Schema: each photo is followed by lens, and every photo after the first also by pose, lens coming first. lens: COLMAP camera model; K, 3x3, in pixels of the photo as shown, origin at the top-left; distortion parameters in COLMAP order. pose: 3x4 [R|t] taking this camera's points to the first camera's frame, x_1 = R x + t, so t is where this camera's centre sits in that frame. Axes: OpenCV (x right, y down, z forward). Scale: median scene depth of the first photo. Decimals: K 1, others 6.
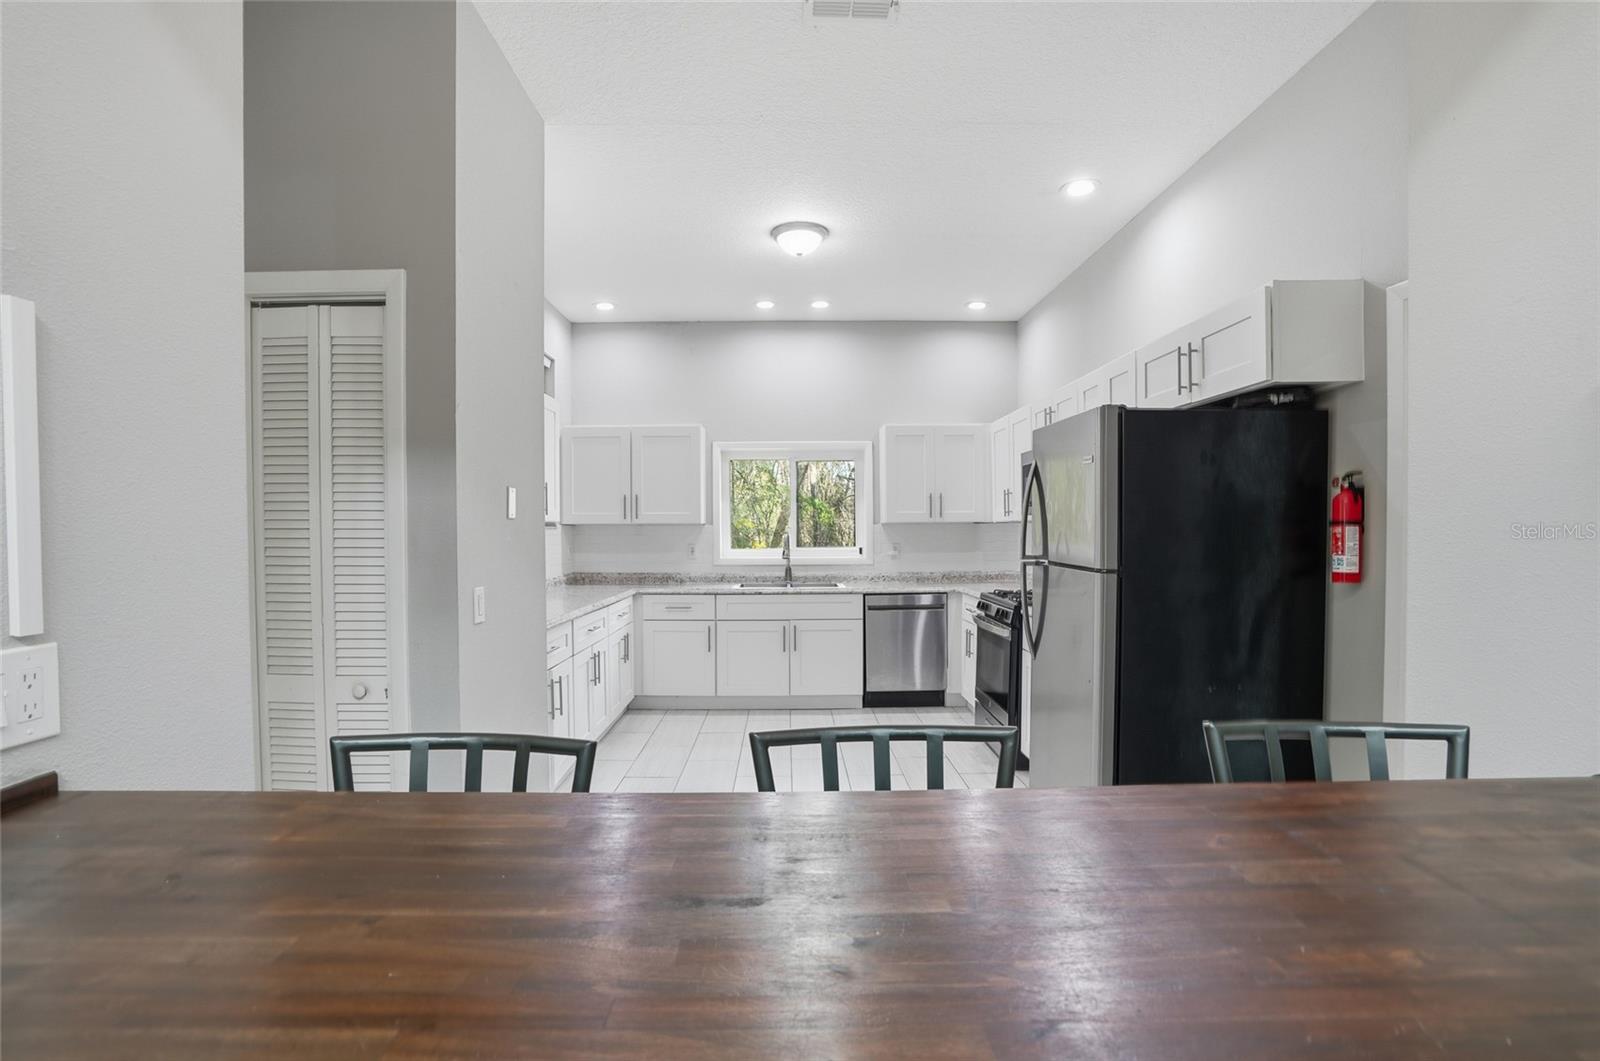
lens RADIAL K [[729.5, 0, 800.0], [0, 729.5, 530.5], [0, 0, 1]] dist [0.001504, 0.000181]
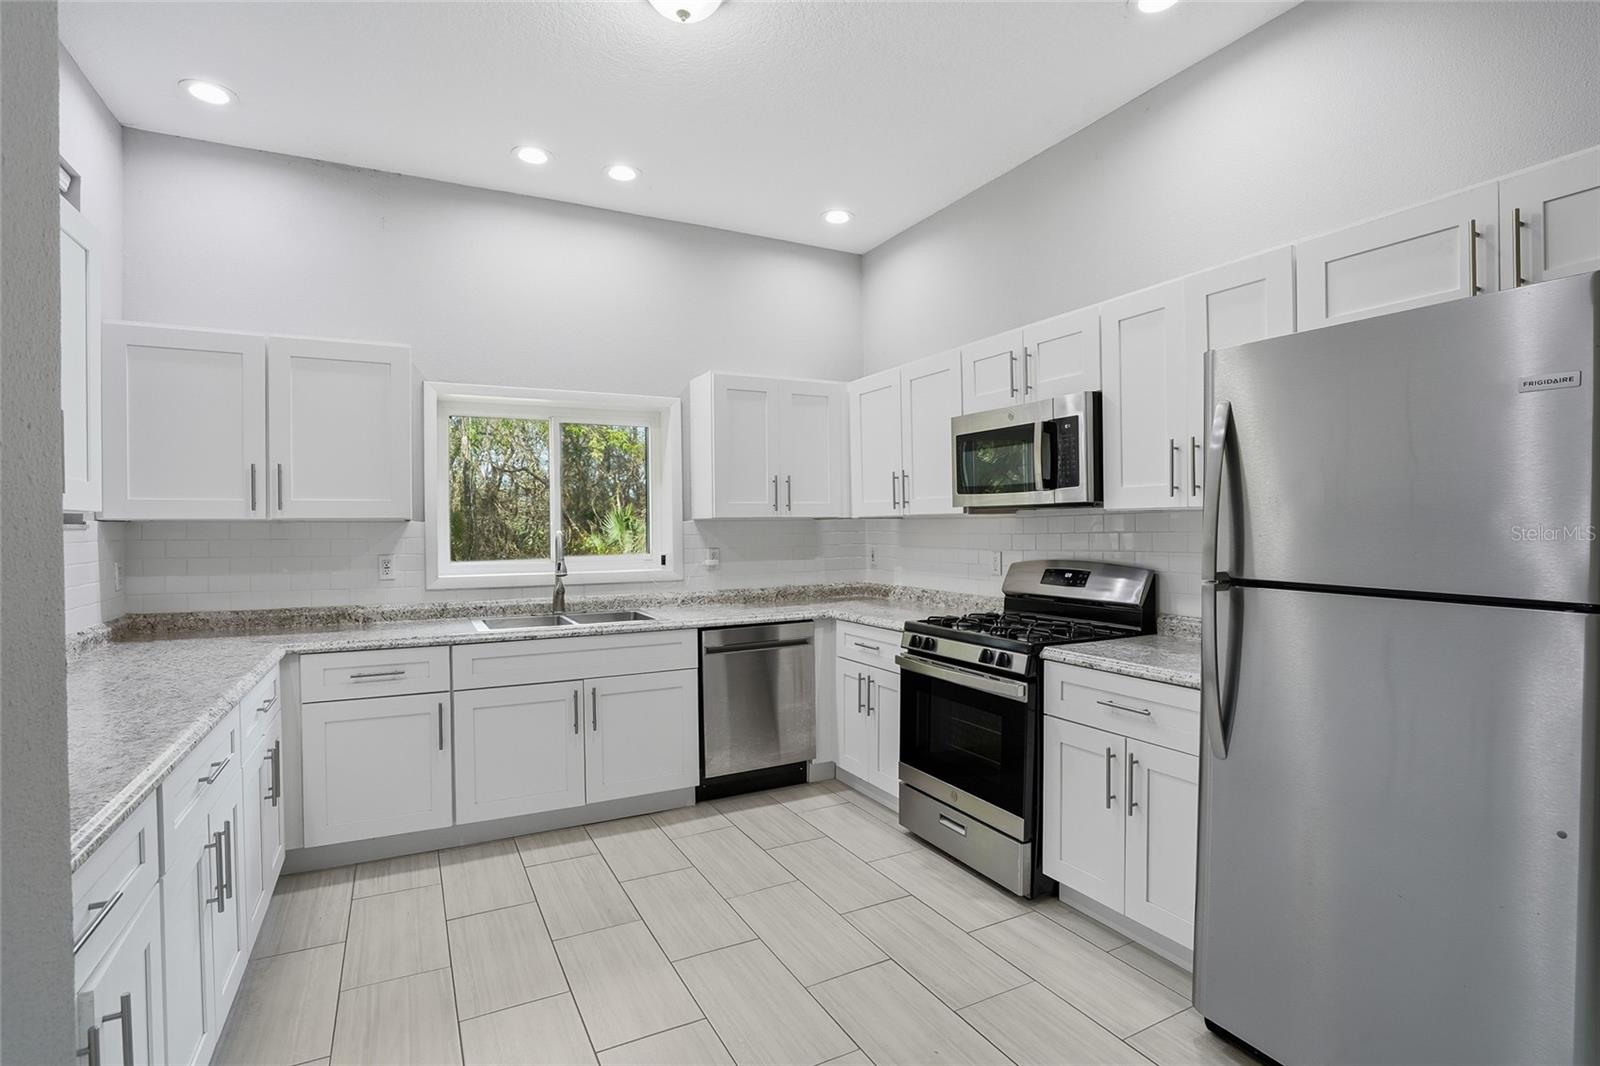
lens RADIAL K [[719.2, 0, 731.5], [0, 719.2, 524.8], [0, 0, 1]] dist [-0.000802, 0.000372]
pose [[0.912443, -0.001307, 0.409202, -0.139630], [0.005486, 0.999944, -0.009039, 0.001437], [-0.409167, 0.010493, 0.912399, 0.392325]]
